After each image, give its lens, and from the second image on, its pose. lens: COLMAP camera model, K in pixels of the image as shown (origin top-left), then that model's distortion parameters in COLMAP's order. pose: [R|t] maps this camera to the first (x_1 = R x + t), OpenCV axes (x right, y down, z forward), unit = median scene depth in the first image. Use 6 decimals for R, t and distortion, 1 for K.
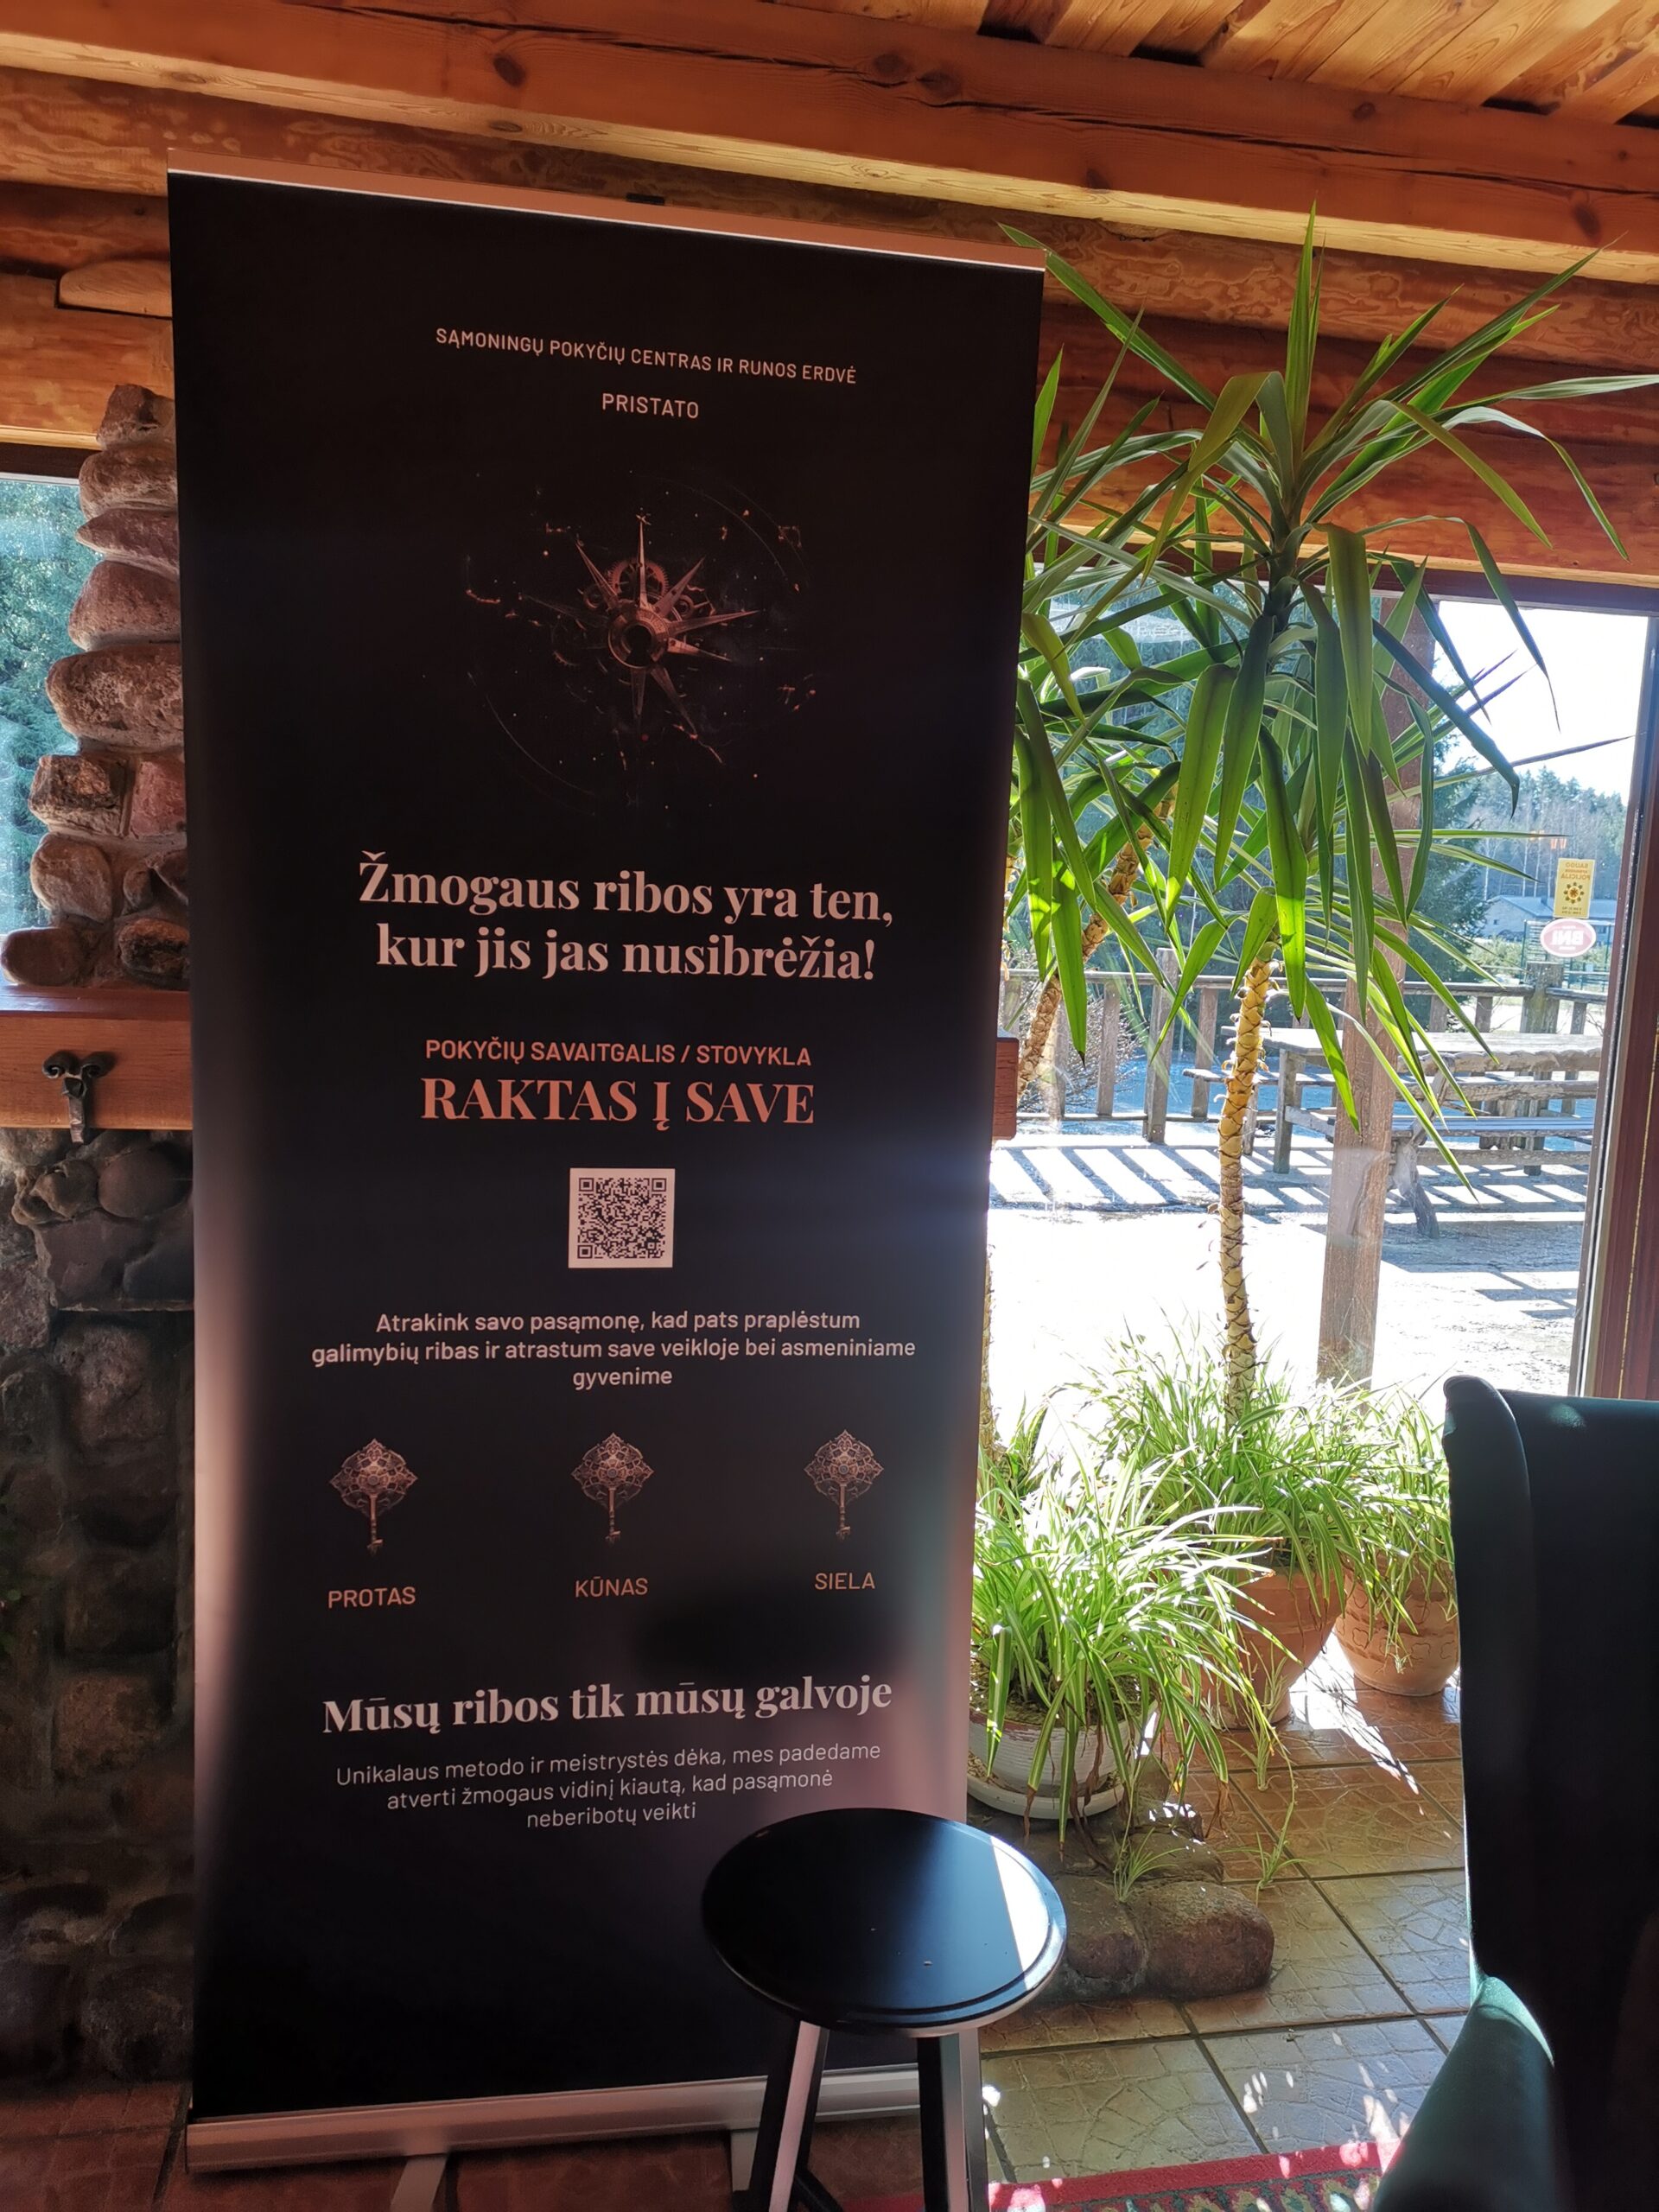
lens RADIAL K [[1700.9, 0, 829.0], [0, 1700.9, 1105.5], [0, 0, 1]] dist [0.043999, -0.040538]
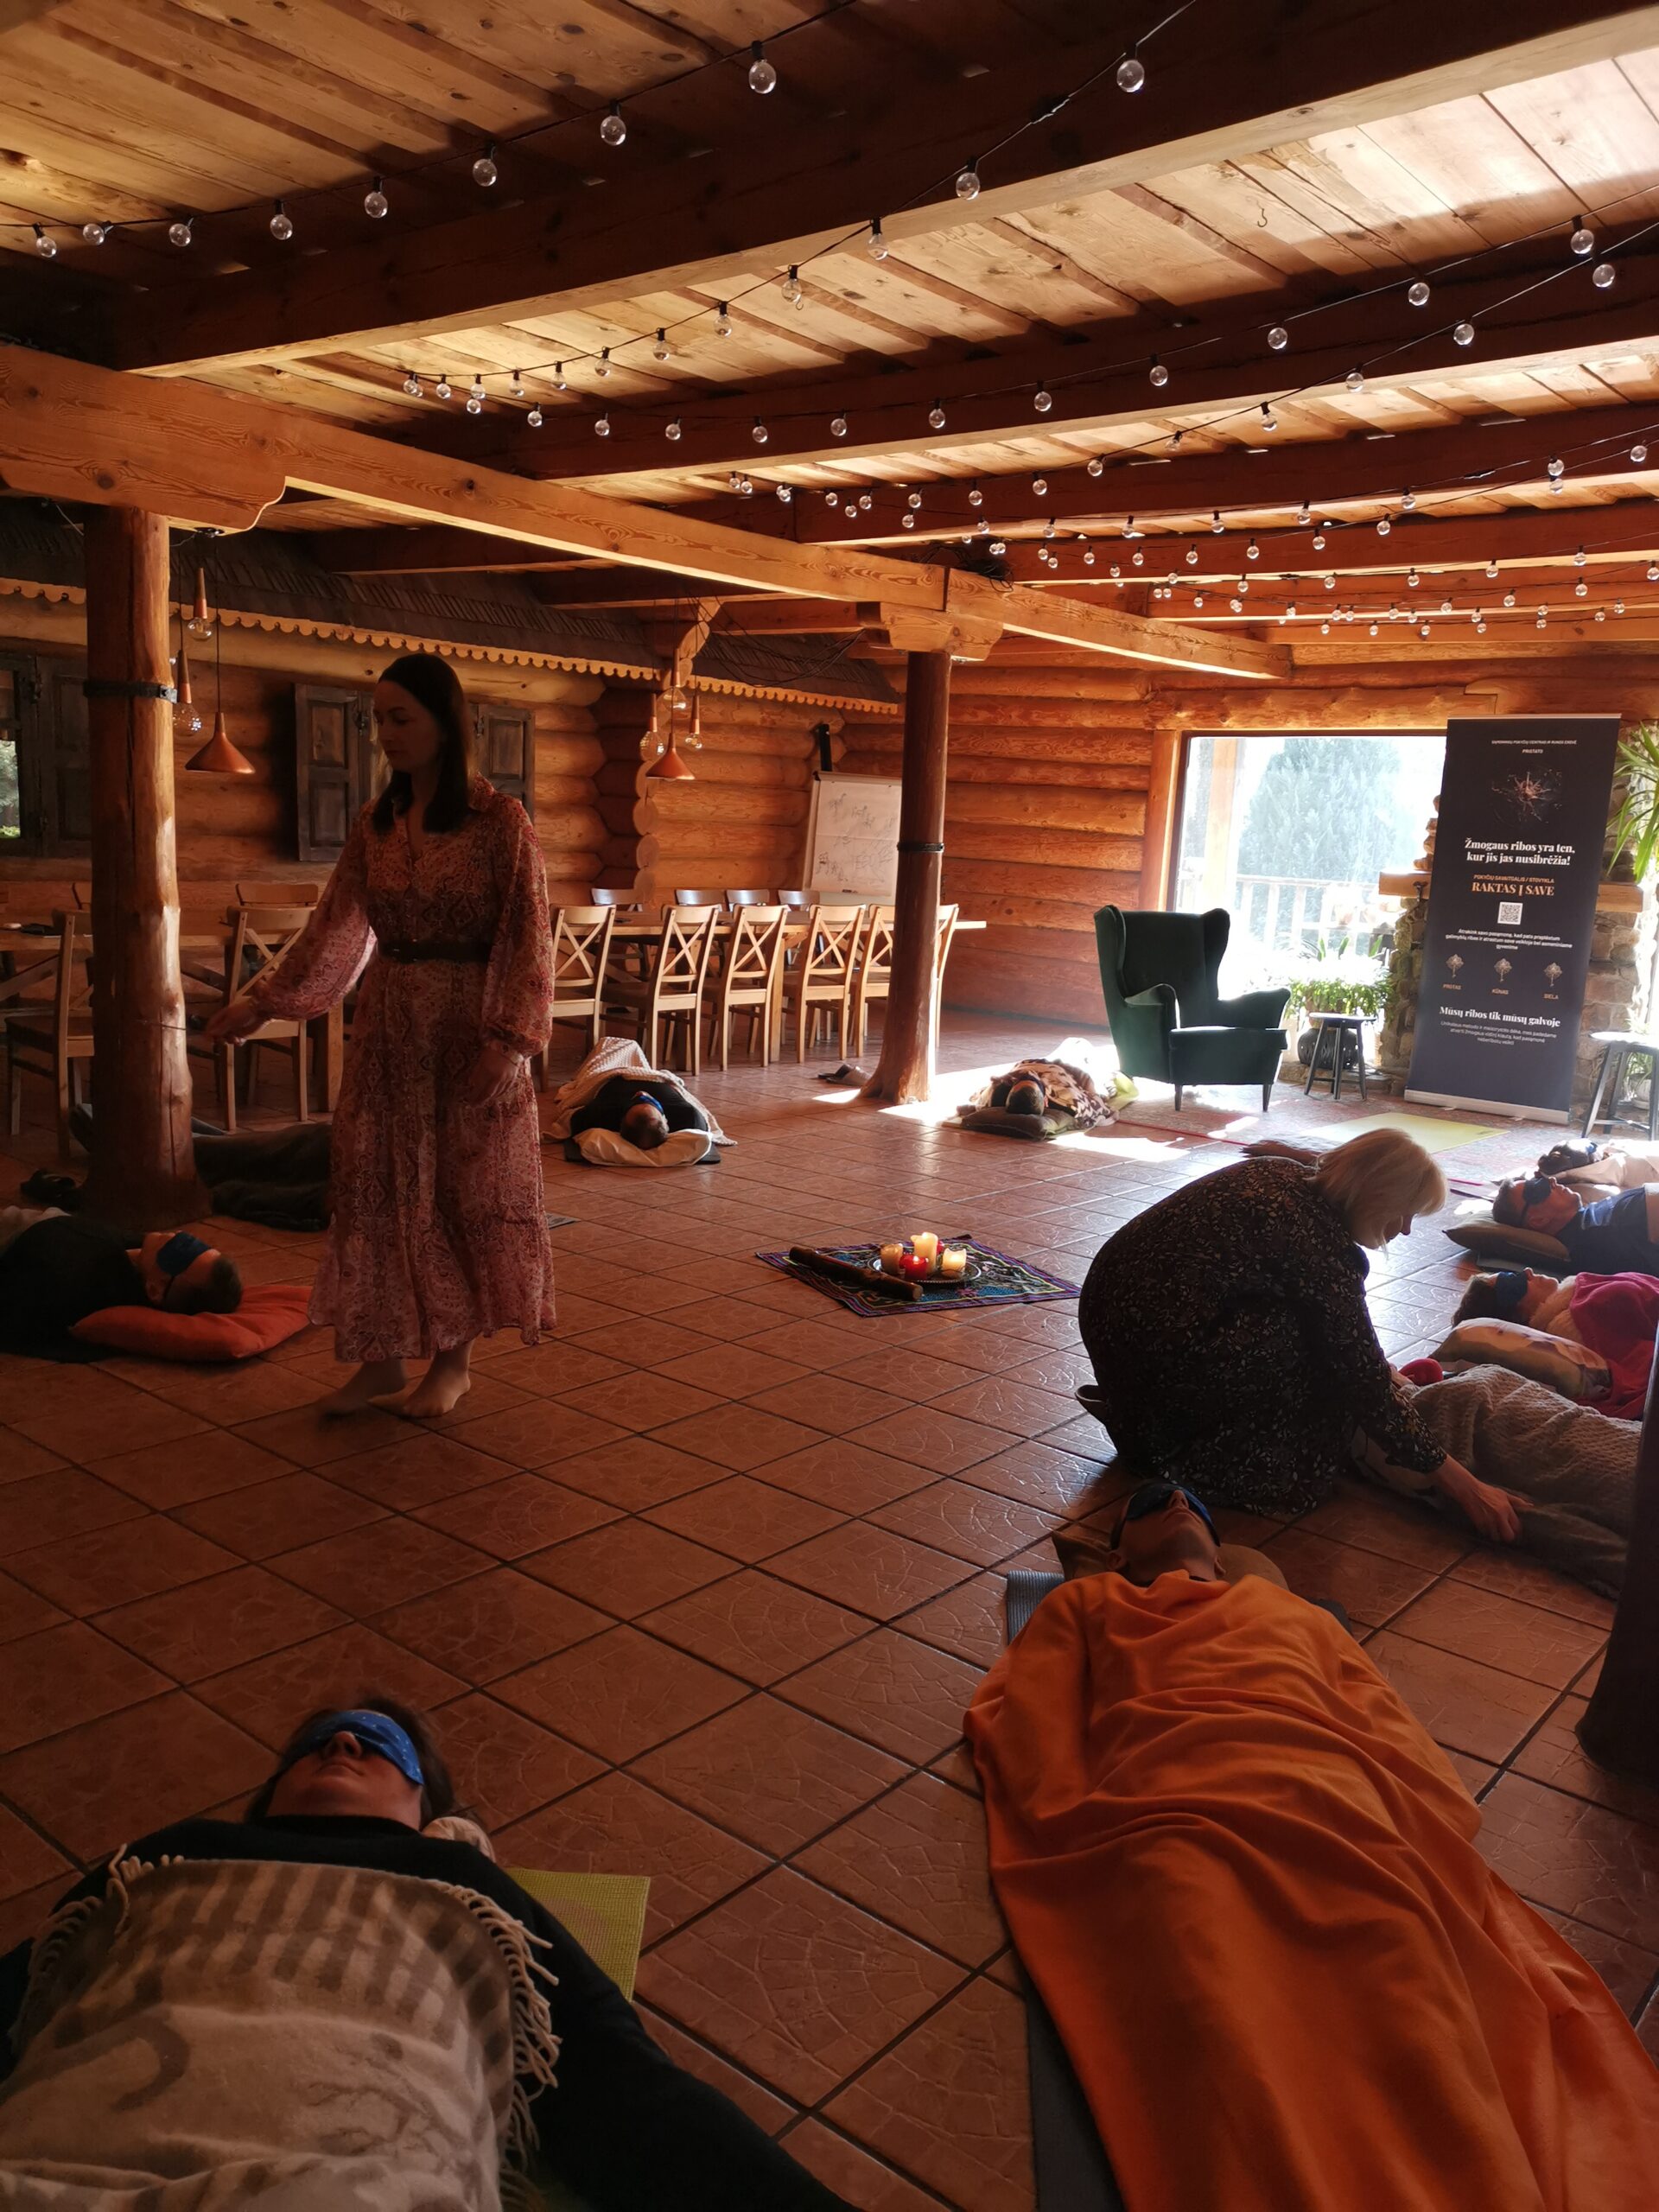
lens RADIAL K [[1700.9, 0, 829.4], [0, 1700.9, 1117.2], [0, 0, 1]] dist [0.043999, -0.040538]
pose [[0.644732, 0.121465, -0.754697, 2.412977], [-0.127531, 0.990549, 0.050475, 0.651228], [0.753695, 0.063704, 0.654129, -3.673457]]
